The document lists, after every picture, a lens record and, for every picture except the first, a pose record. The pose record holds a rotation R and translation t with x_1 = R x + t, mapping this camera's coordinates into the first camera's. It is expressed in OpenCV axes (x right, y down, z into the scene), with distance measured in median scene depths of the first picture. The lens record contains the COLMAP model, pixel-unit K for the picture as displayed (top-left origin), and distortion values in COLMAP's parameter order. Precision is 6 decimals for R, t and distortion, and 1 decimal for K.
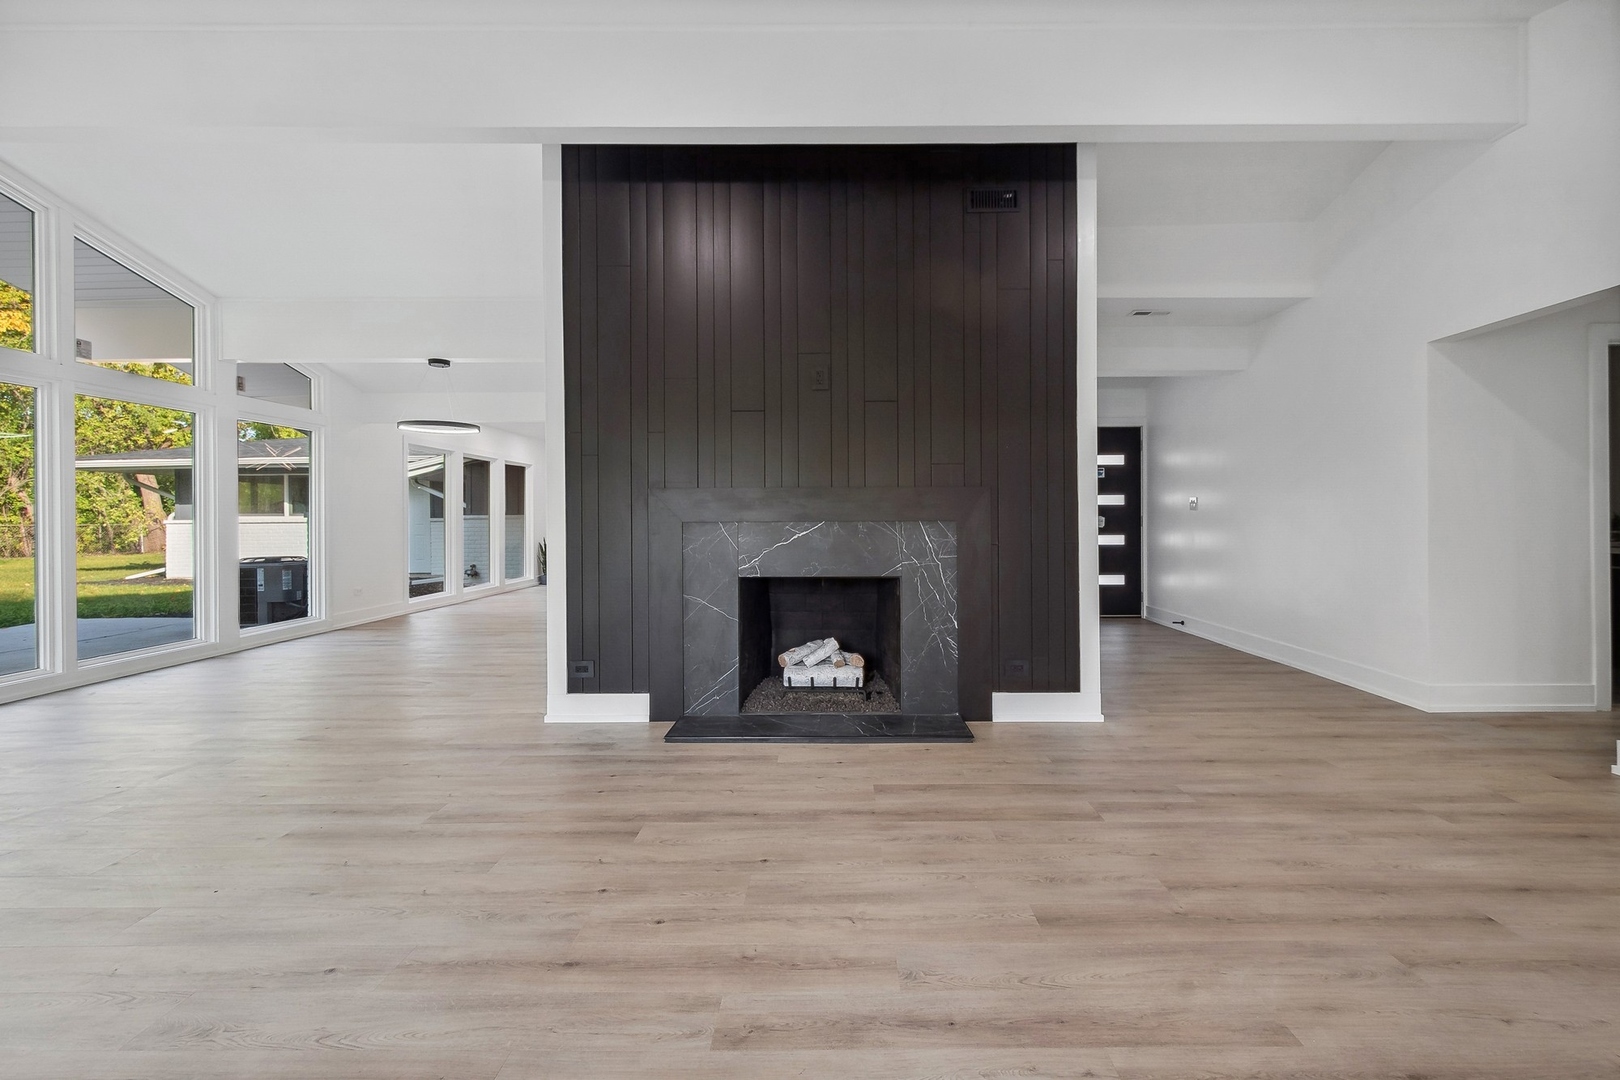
lens RADIAL K [[727.8, 0, 830.0], [0, 727.8, 537.4], [0, 0, 1]] dist [0.005114, -0.001273]
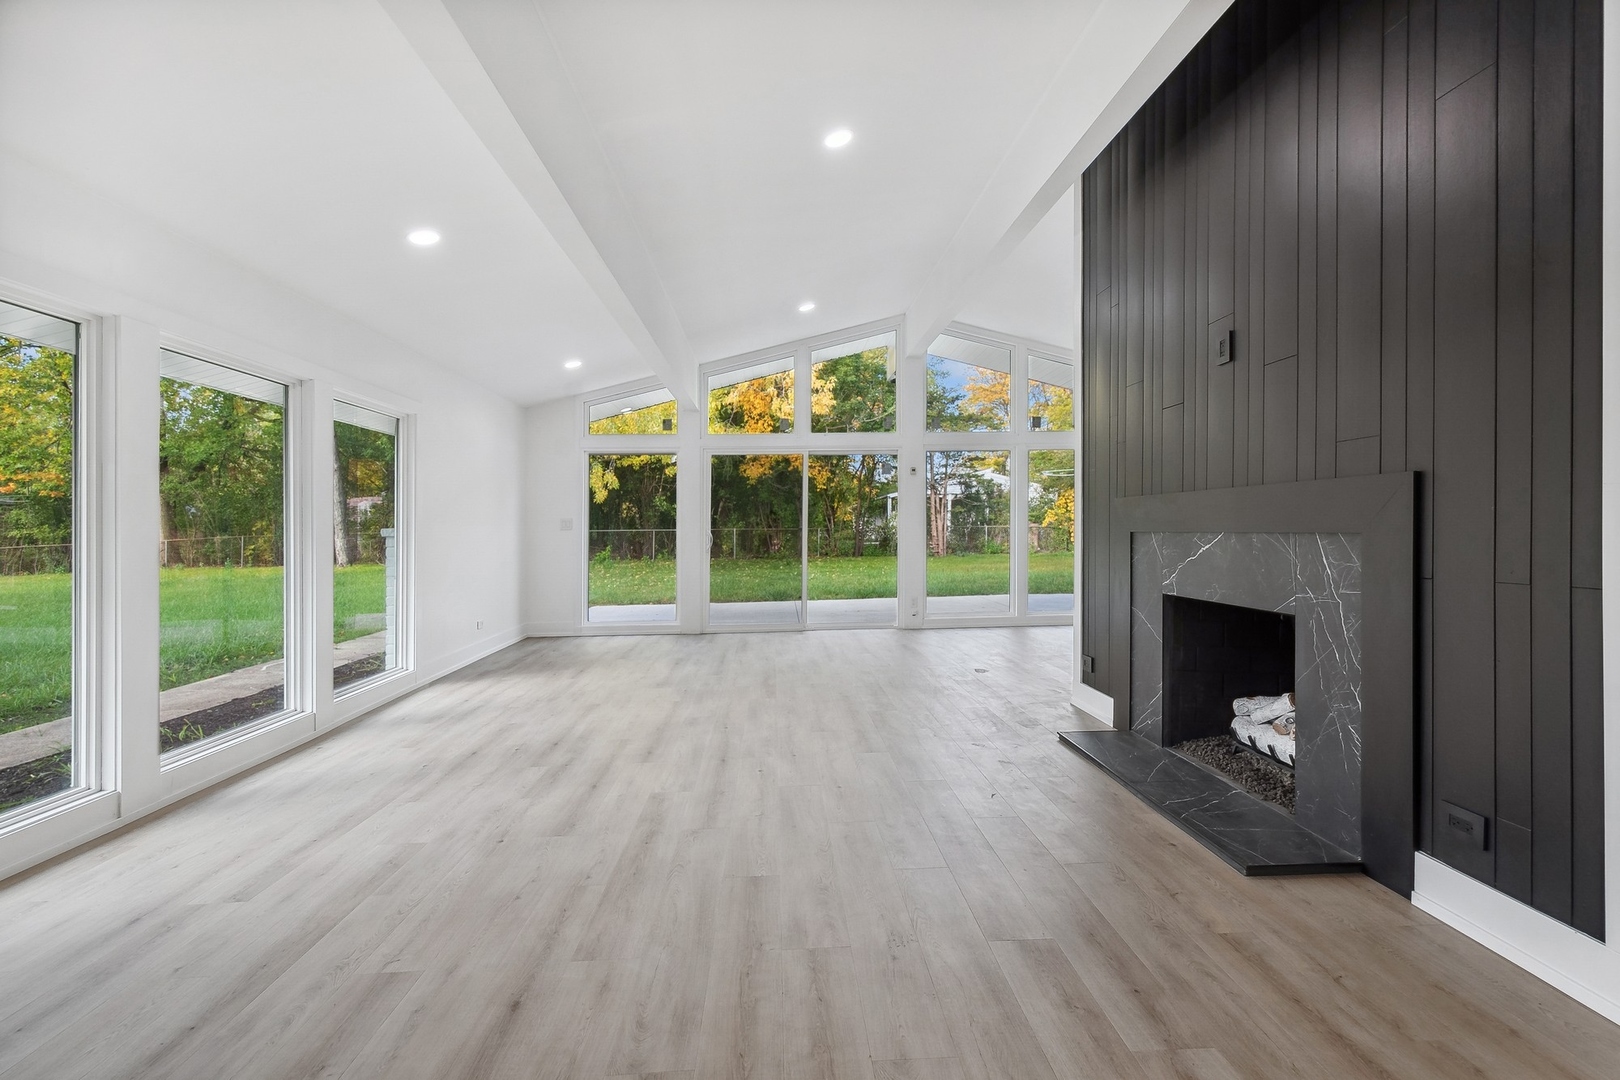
lens RADIAL K [[727.8, 0, 810.8], [0, 727.8, 541.8], [0, 0, 1]] dist [0.005114, -0.001273]
pose [[0.052798, 0.022111, -0.998360, 0.741911], [-0.014200, 0.999670, 0.021389, -0.022227], [0.998504, 0.013047, 0.053095, 0.520223]]
